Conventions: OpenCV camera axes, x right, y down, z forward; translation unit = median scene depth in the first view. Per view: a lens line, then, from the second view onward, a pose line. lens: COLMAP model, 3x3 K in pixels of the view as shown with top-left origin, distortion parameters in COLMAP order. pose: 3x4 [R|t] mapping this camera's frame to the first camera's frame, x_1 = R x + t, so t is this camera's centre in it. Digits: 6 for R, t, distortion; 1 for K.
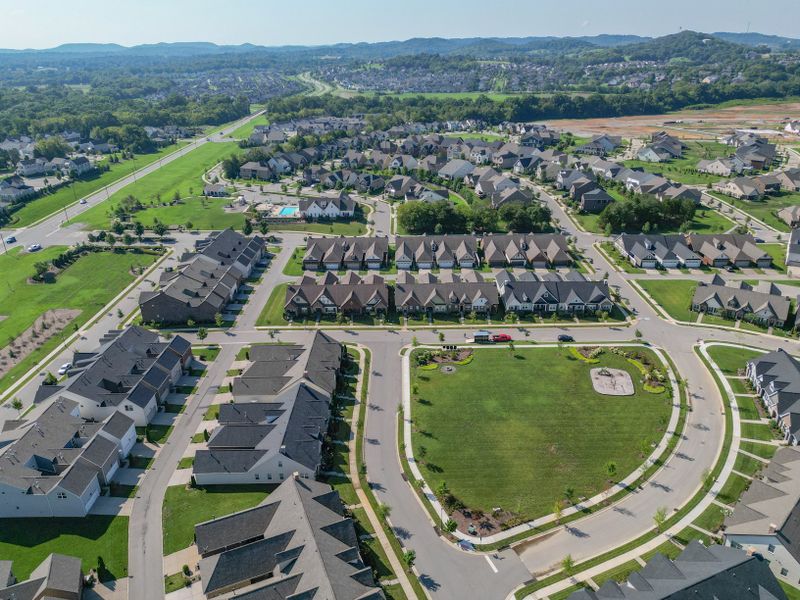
lens RADIAL K [[560.3, 0, 400.0], [0, 560.3, 300.0], [0, 0, 1]] dist [0.092532, -0.099823]
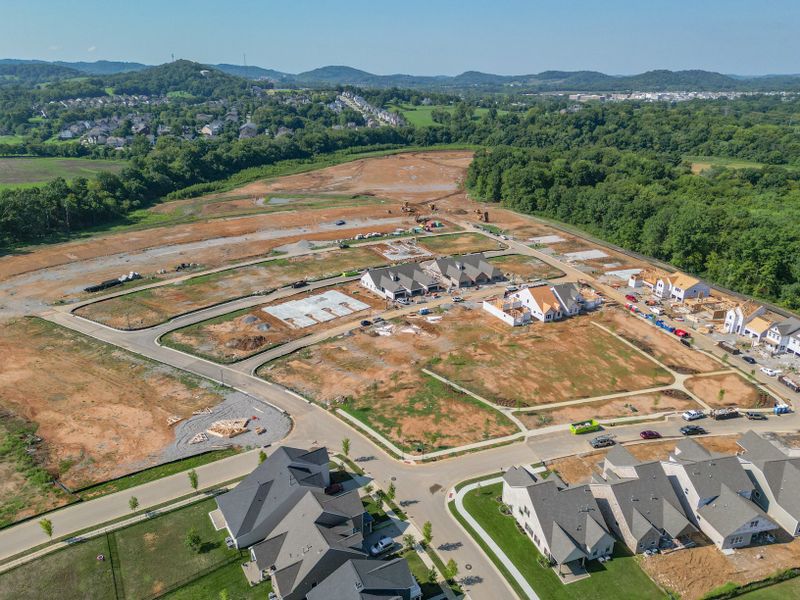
lens RADIAL K [[560.3, 0, 400.0], [0, 560.3, 300.0], [0, 0, 1]] dist [0.092532, -0.099823]
pose [[0.736494, -0.229027, 0.636493, 1.010075], [0.255267, 0.965470, 0.052030, -0.731966], [-0.626431, 0.124156, 0.769526, 1.575258]]
